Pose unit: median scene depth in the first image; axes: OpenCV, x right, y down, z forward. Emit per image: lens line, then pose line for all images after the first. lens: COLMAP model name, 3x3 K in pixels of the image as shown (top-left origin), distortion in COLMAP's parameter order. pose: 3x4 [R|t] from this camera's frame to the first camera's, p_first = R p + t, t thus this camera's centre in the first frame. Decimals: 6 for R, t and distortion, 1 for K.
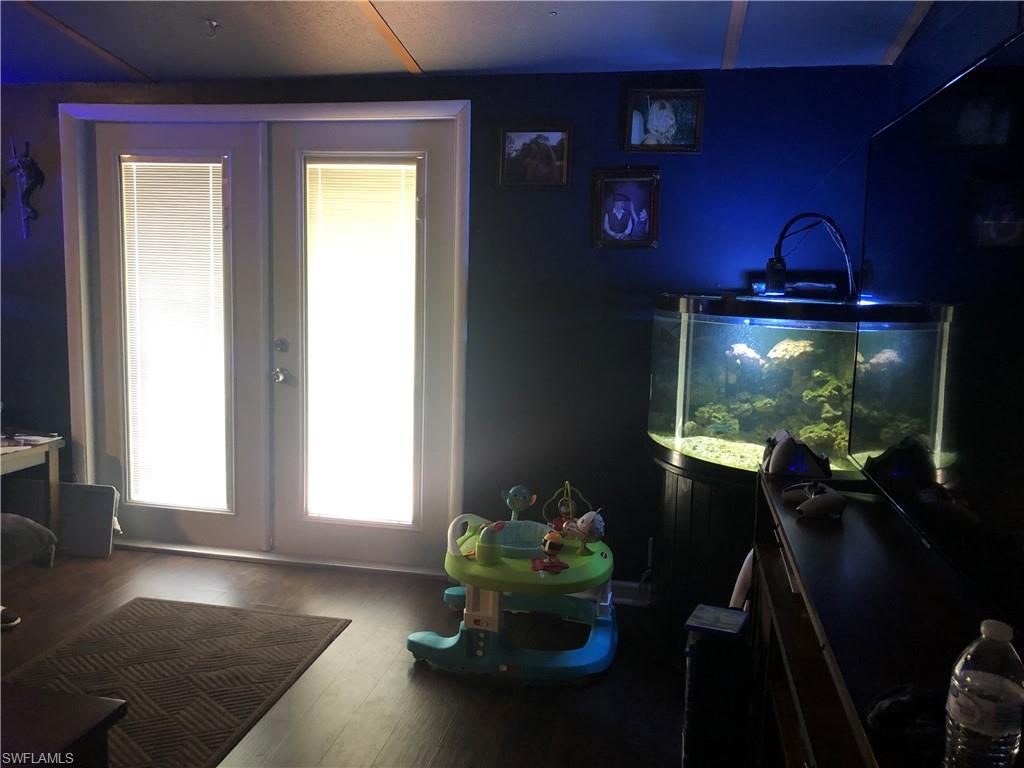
lens RADIAL K [[830.0, 0, 510.4], [0, 830.0, 392.8], [0, 0, 1]] dist [-0.009466, -0.020279]
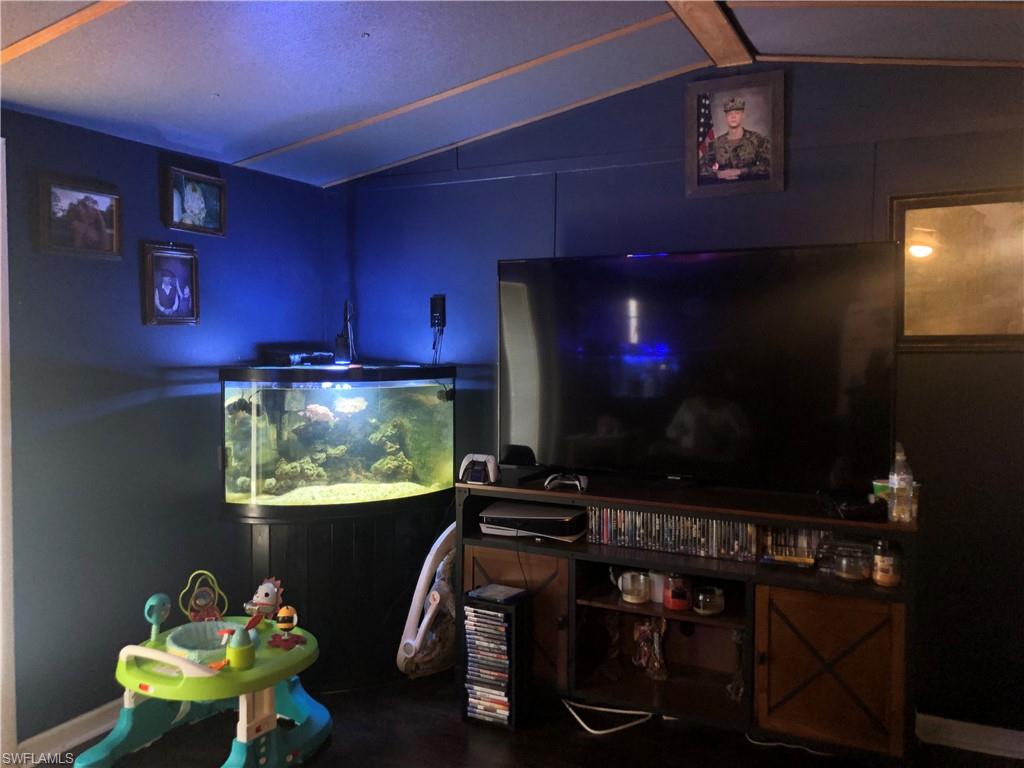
lens RADIAL K [[830.0, 0, 510.0], [0, 830.0, 375.6], [0, 0, 1]] dist [-0.009466, -0.020279]
pose [[0.266524, -0.059304, 0.962002, -0.705713], [0.153182, 0.988025, 0.018469, -0.072271], [-0.951578, 0.142439, 0.272416, 0.366778]]
